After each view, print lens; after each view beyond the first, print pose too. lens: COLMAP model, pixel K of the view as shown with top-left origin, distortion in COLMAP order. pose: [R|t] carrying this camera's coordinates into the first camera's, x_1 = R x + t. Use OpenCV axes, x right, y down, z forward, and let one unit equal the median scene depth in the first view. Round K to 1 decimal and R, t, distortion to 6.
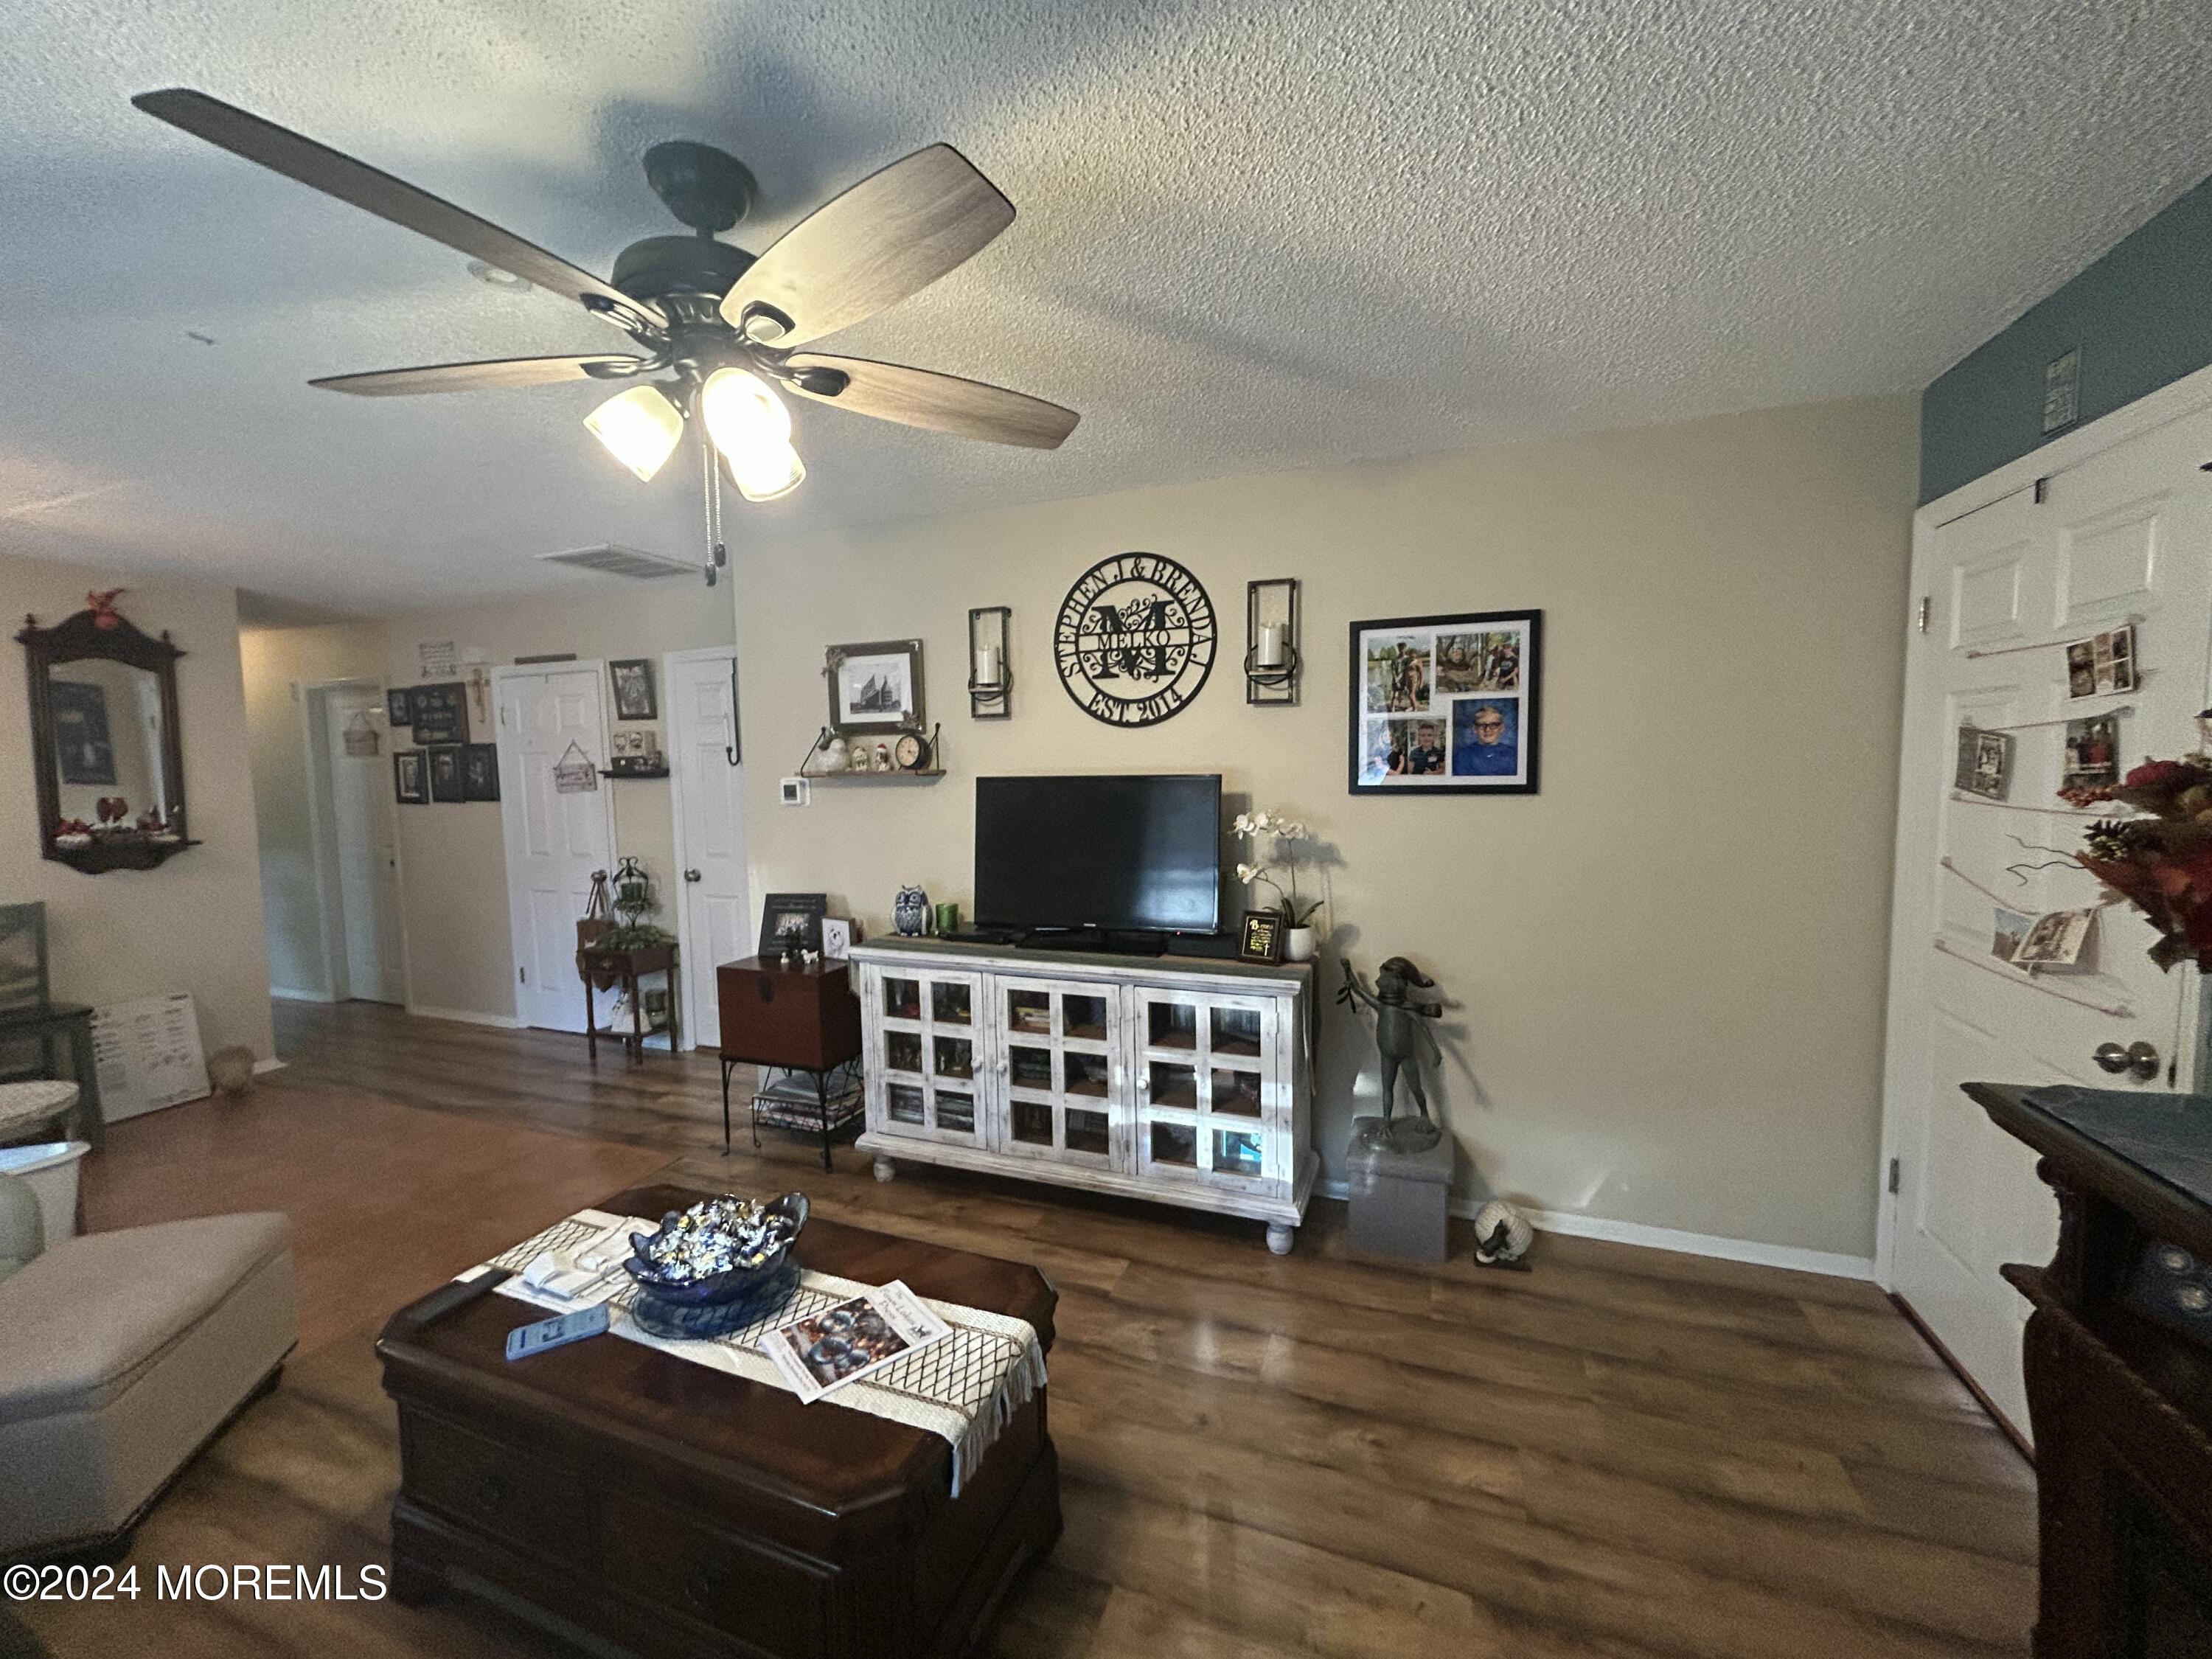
lens RADIAL K [[896.6, 0, 1099.5], [0, 896.6, 826.3], [0, 0, 1]] dist [0.003915, 0.001003]
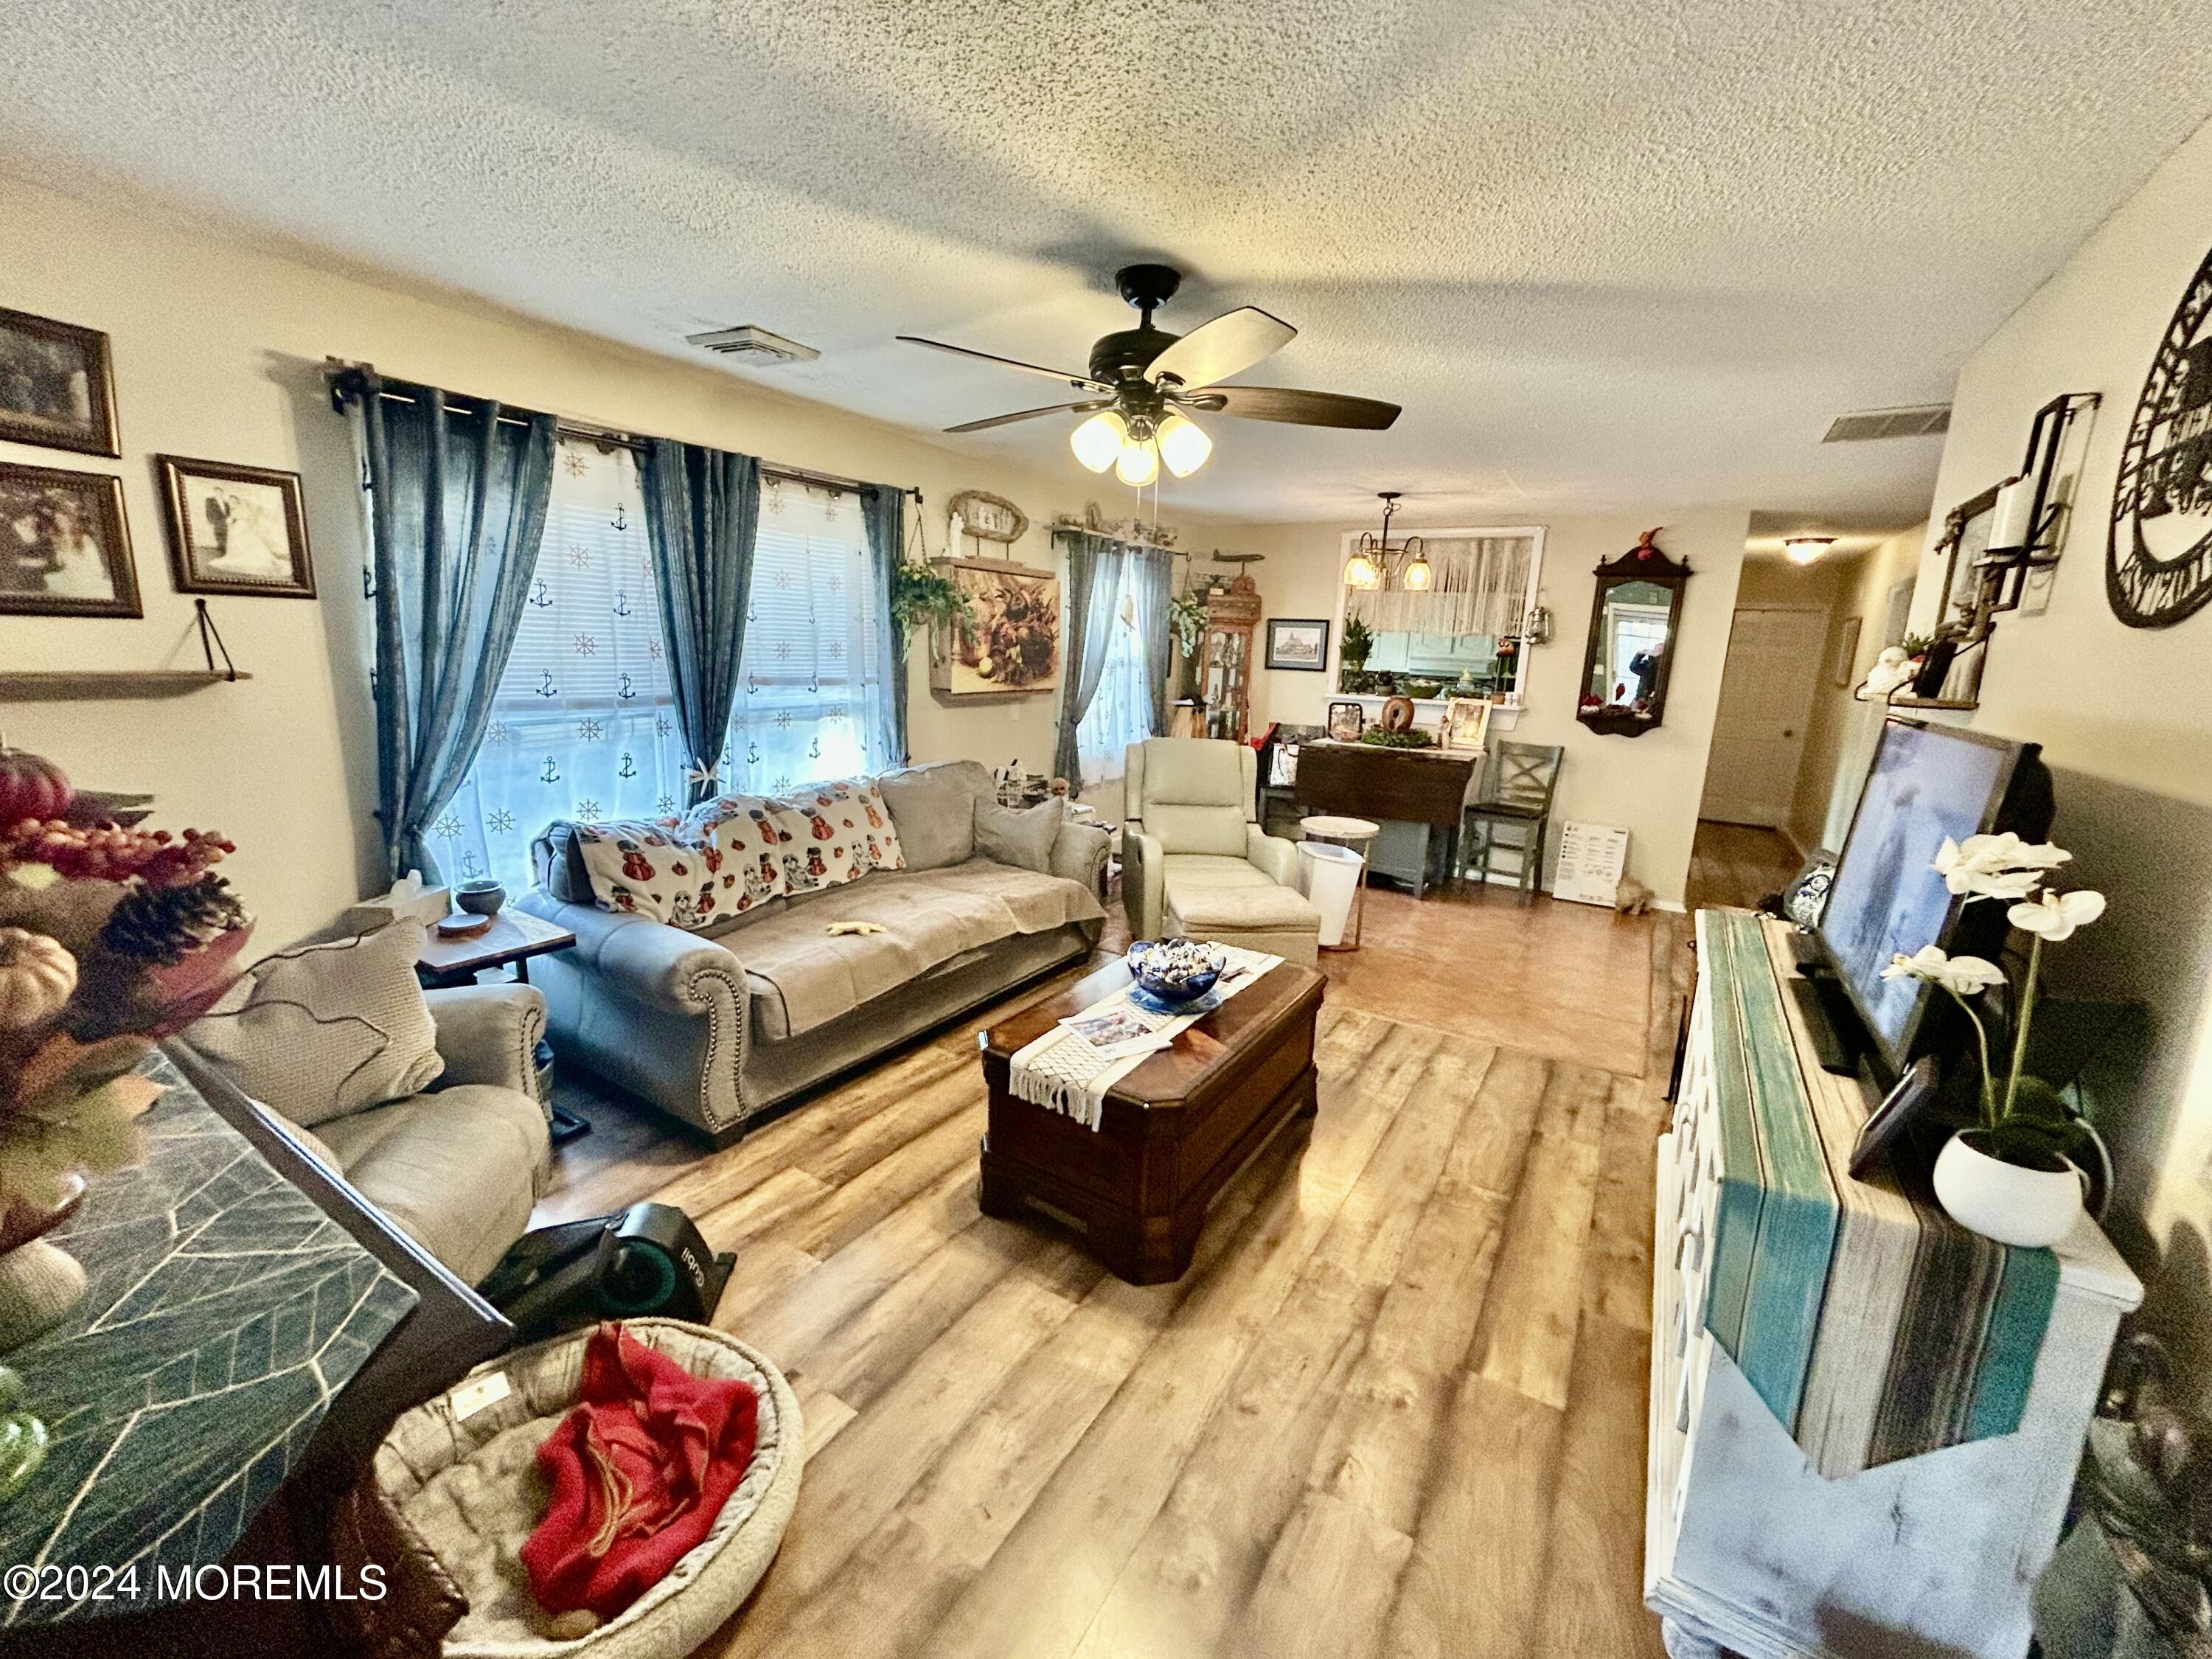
lens RADIAL K [[896.6, 0, 1105.0], [0, 896.6, 826.4], [0, 0, 1]] dist [0.003915, 0.001003]
pose [[-0.184830, 0.208557, -0.960386, 0.578961], [-0.109297, 0.966799, 0.230984, -0.064848], [0.976674, 0.147660, -0.155899, 0.594865]]
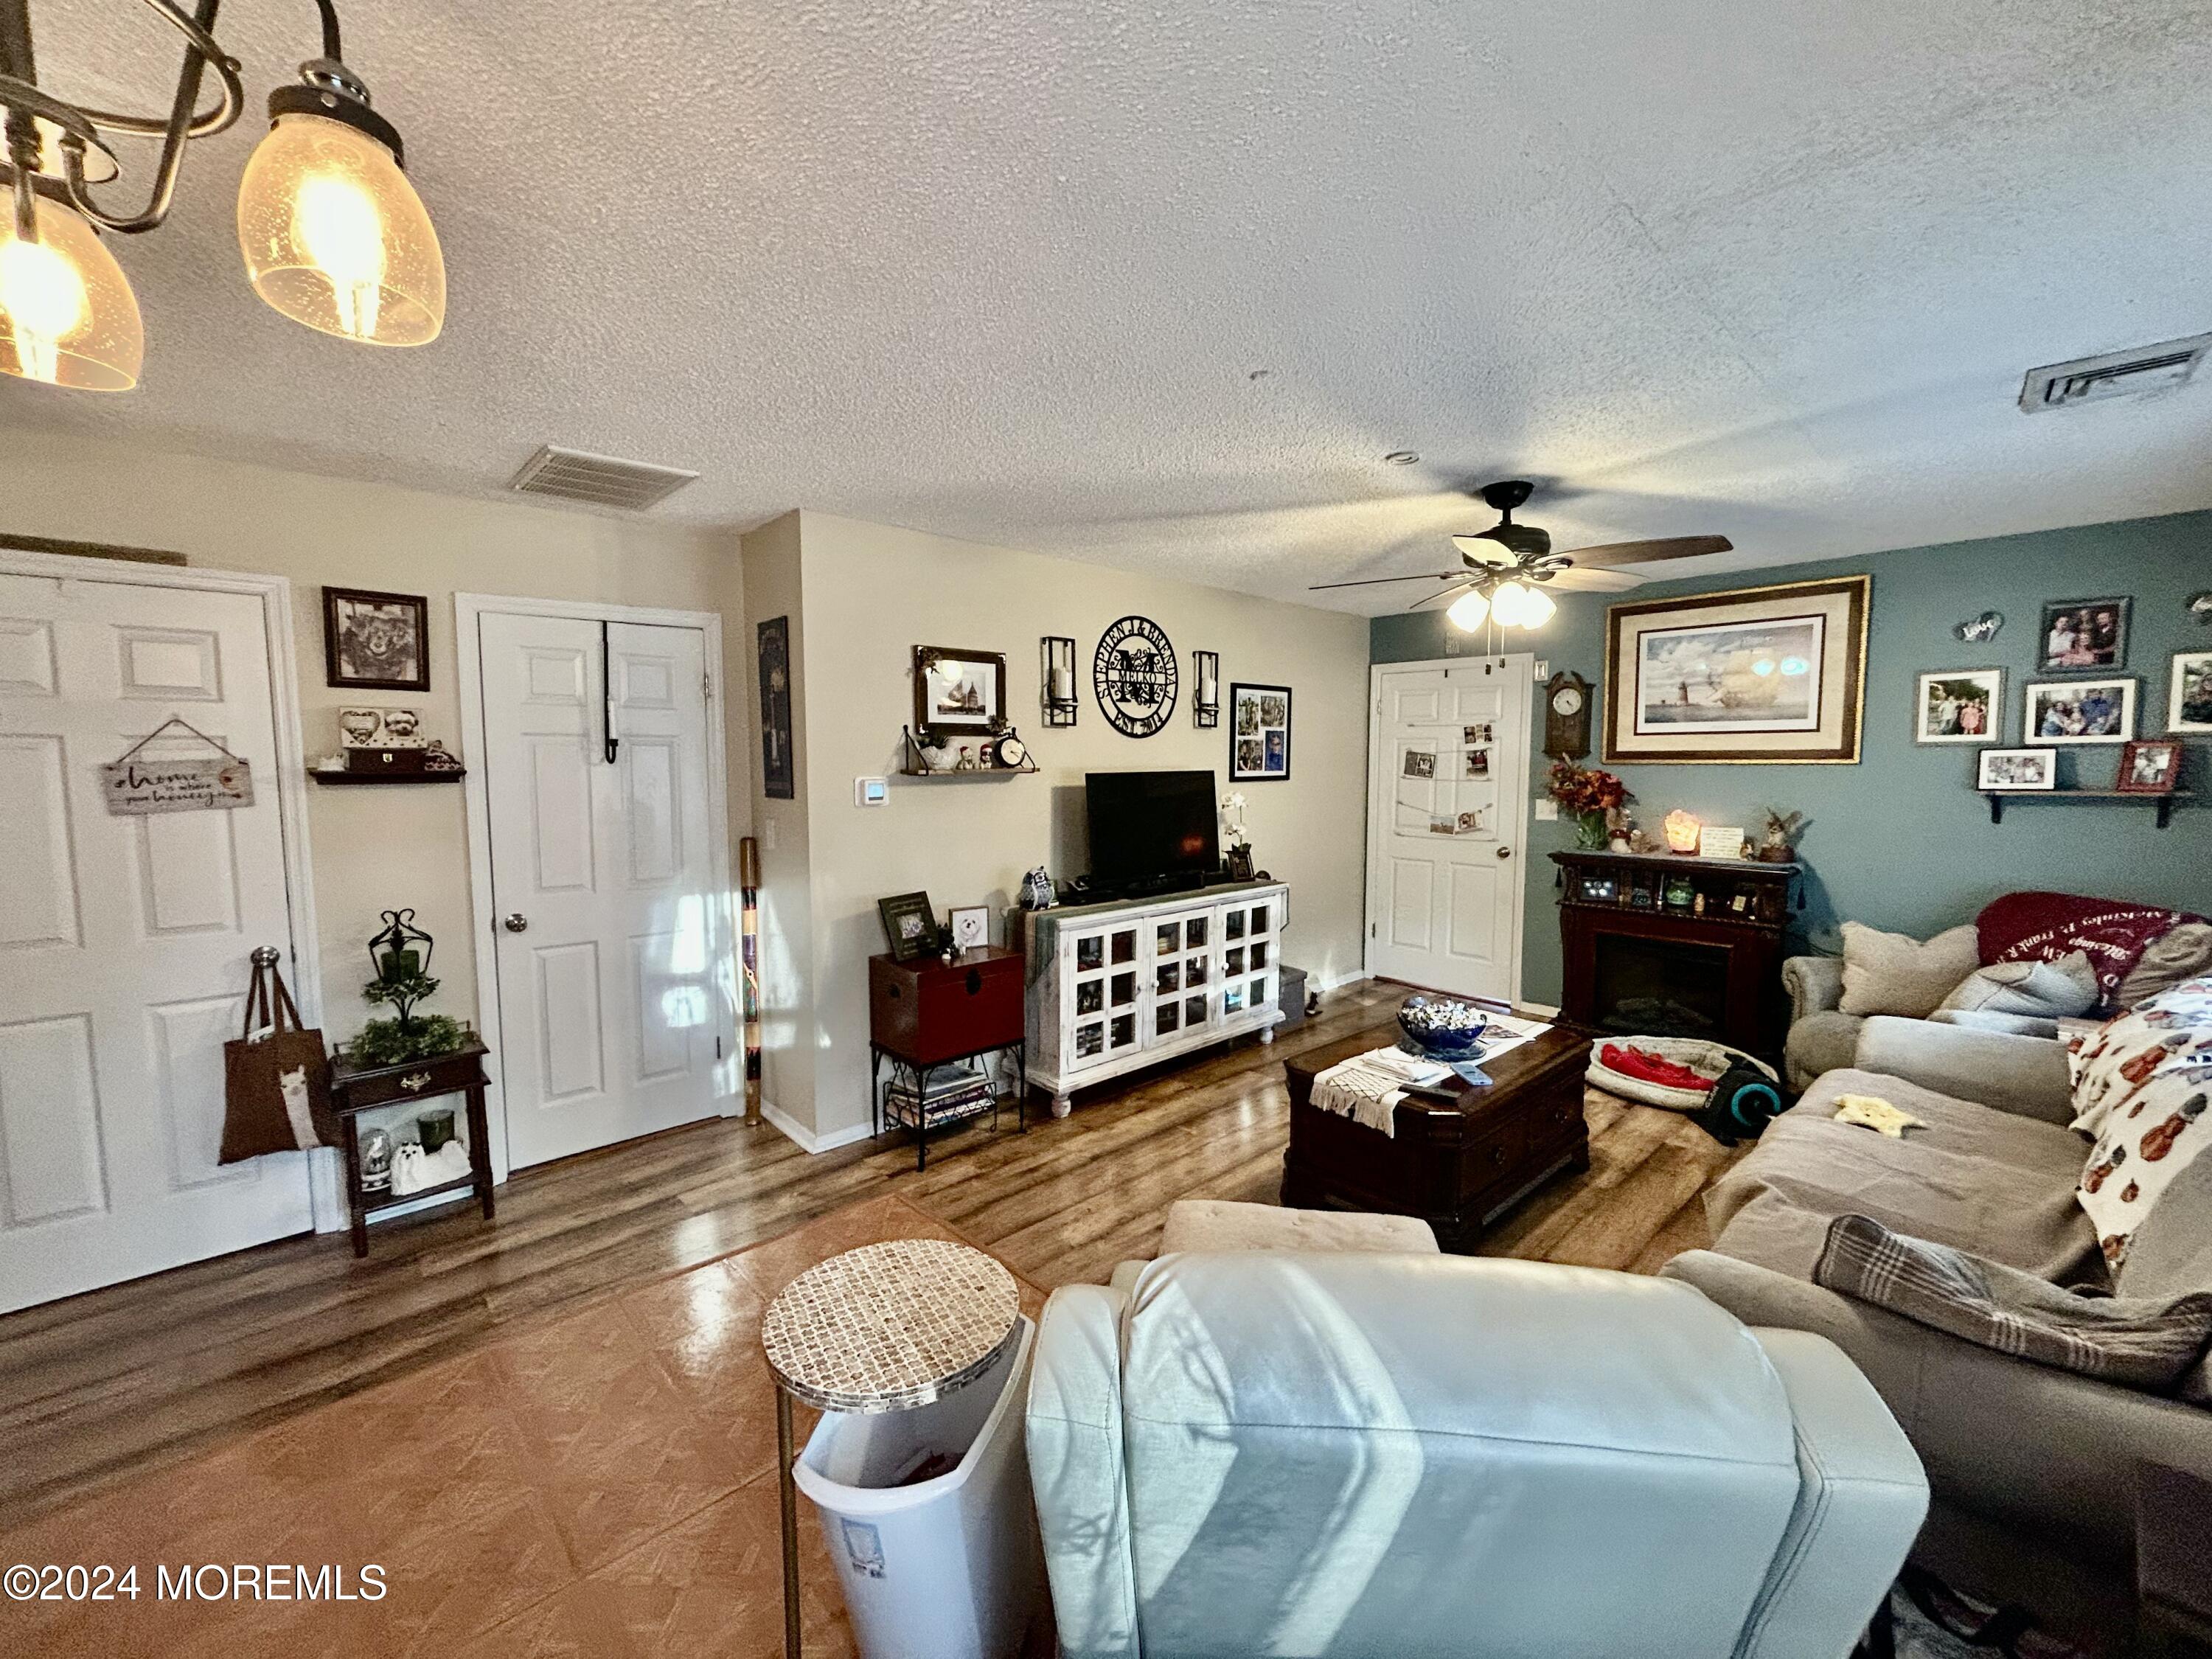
lens RADIAL K [[896.6, 0, 1104.3], [0, 896.6, 820.9], [0, 0, 1]] dist [0.003915, 0.001003]
pose [[0.443444, -0.050777, 0.894863, -1.284225], [0.062682, 0.997706, 0.025551, -0.018817], [-0.894108, 0.044761, 0.445609, 0.423547]]
